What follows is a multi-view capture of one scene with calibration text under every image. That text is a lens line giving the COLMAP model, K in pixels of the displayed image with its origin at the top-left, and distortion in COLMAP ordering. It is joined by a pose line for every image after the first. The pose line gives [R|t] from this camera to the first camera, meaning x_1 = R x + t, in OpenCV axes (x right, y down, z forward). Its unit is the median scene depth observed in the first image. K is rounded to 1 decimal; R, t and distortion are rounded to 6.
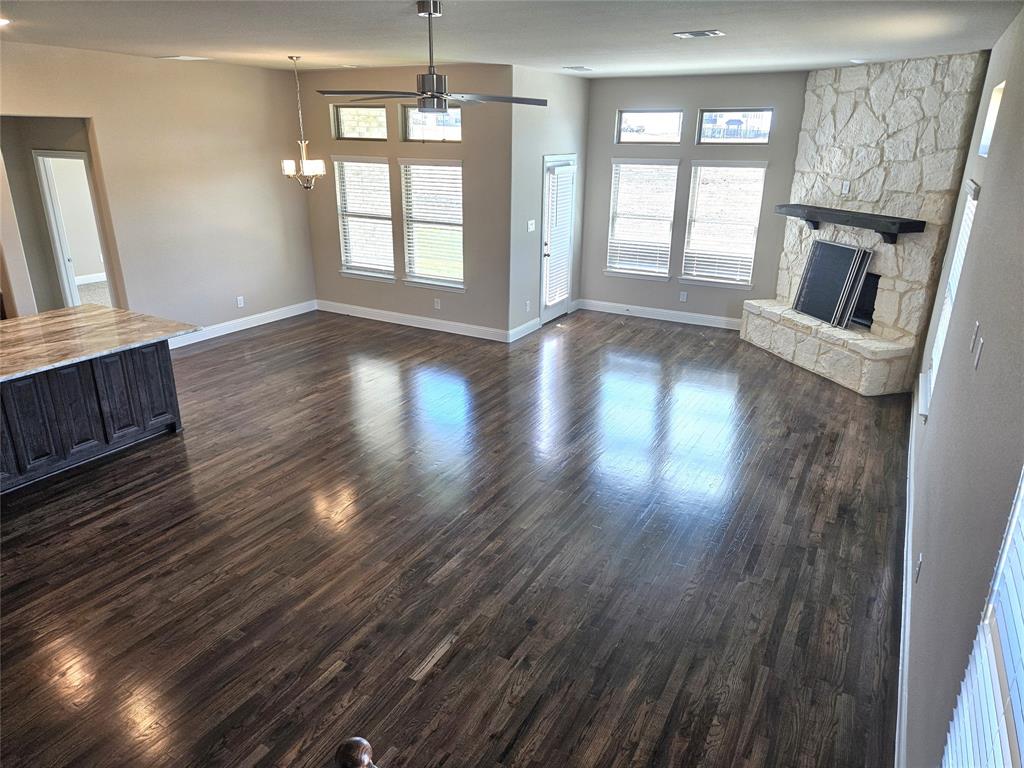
lens RADIAL K [[683.4, 0, 489.7], [0, 683.4, 381.2], [0, 0, 1]] dist [0.070387, -0.059079]
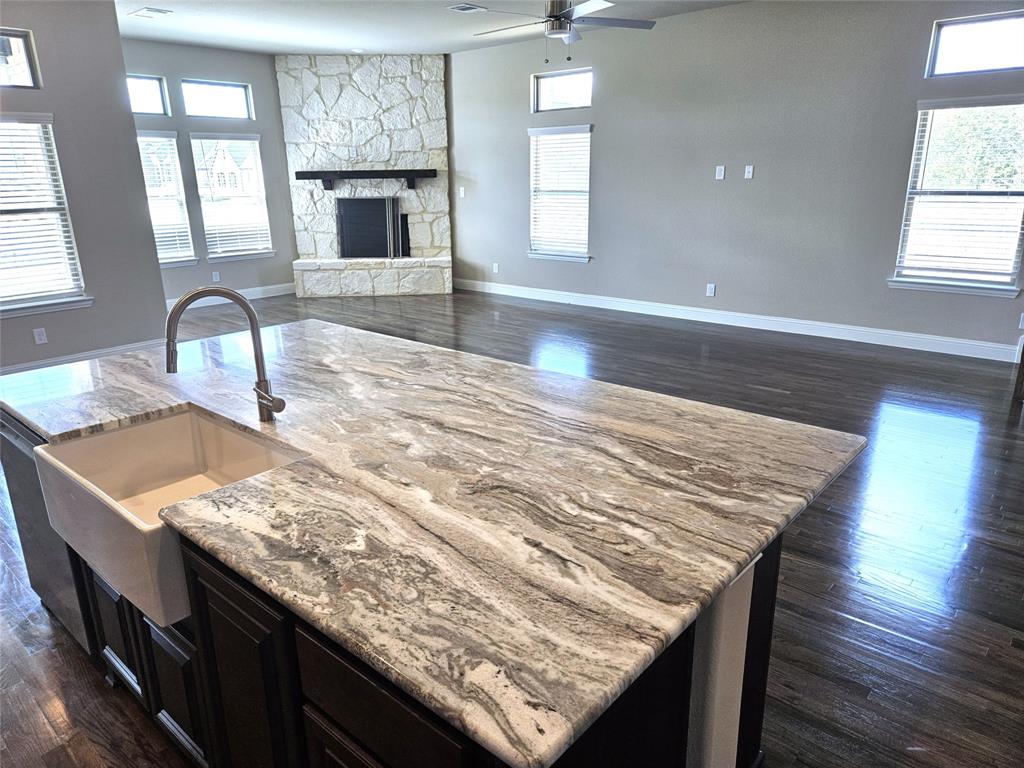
lens RADIAL K [[683.4, 0, 498.7], [0, 683.4, 398.0], [0, 0, 1]] dist [0.070387, -0.059079]
pose [[0.209578, -0.321668, 0.923367, -0.785090], [0.347078, 0.907318, 0.237300, -0.080296], [-0.914119, 0.270748, 0.301797, 0.513245]]
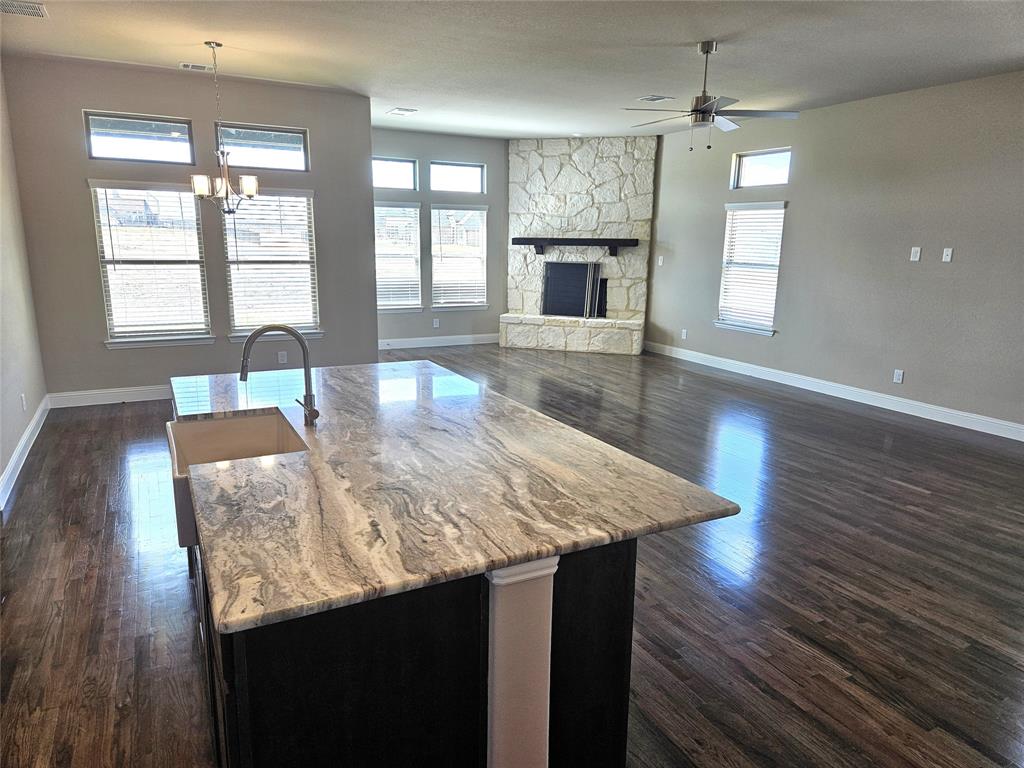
lens RADIAL K [[683.4, 0, 511.9], [0, 683.4, 392.9], [0, 0, 1]] dist [0.070387, -0.059079]
pose [[0.539239, -0.192673, 0.819816, -0.795574], [0.273682, 0.960730, 0.045774, -0.039416], [-0.796441, 0.199686, 0.570795, 0.369716]]
